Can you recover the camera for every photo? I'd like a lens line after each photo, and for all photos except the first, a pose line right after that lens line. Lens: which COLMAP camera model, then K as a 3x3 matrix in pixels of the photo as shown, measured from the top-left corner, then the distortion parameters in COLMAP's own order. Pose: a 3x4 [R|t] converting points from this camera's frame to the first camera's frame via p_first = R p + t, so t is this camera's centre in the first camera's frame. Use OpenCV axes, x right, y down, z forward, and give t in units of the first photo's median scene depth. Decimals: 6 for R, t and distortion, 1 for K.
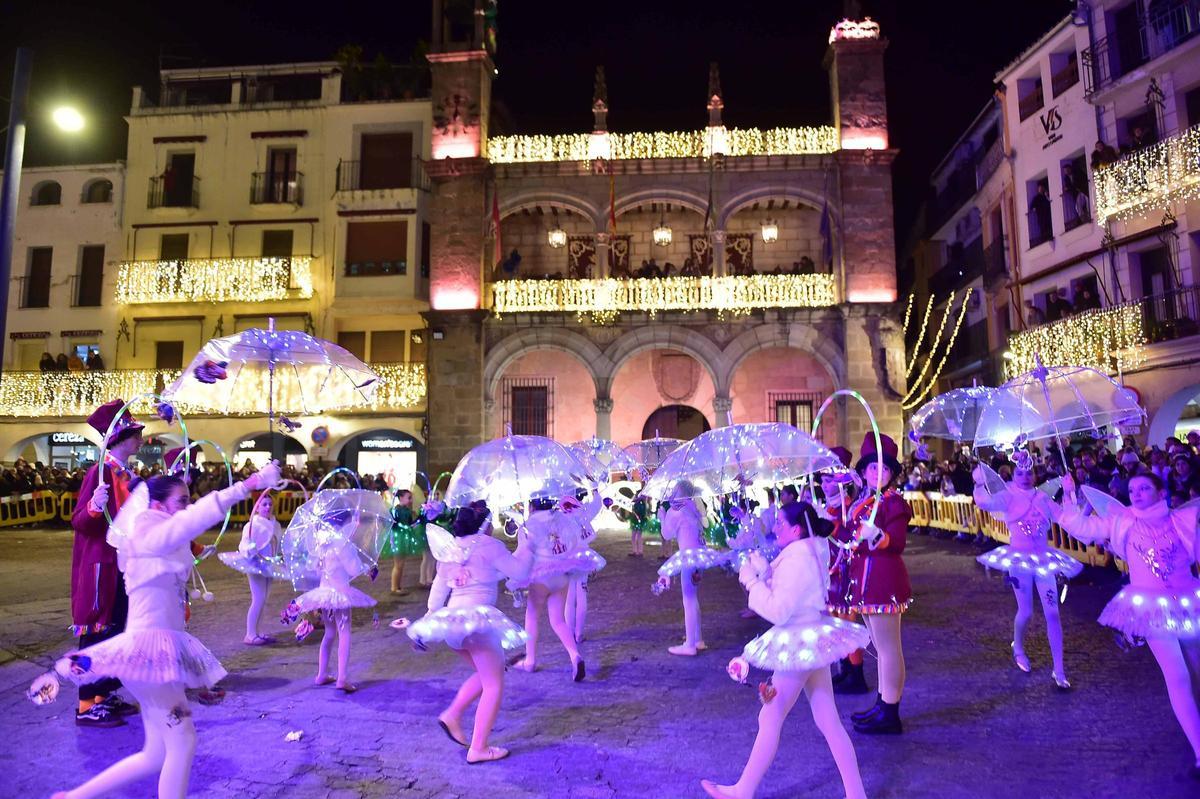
lens RADIAL K [[822.7, 0, 600.0], [0, 822.7, 399.5], [0, 0, 1]] dist [-0.048686, -0.001350]
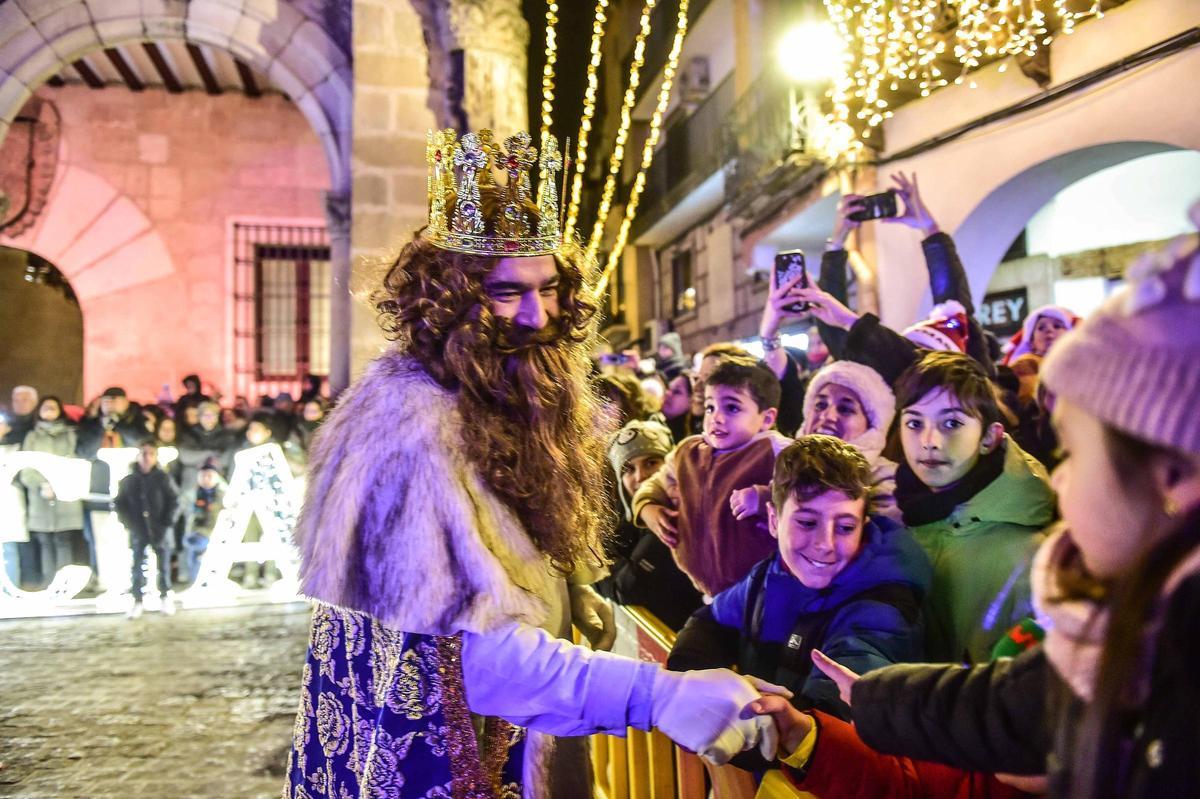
lens RADIAL K [[822.7, 0, 600.0], [0, 822.7, 399.5], [0, 0, 1]] dist [-0.048686, -0.001350]
pose [[0.947041, -0.006161, 0.321053, 0.275483], [-0.016337, 0.997597, 0.067335, 0.054801], [-0.320697, -0.069015, 0.944664, 0.613945]]
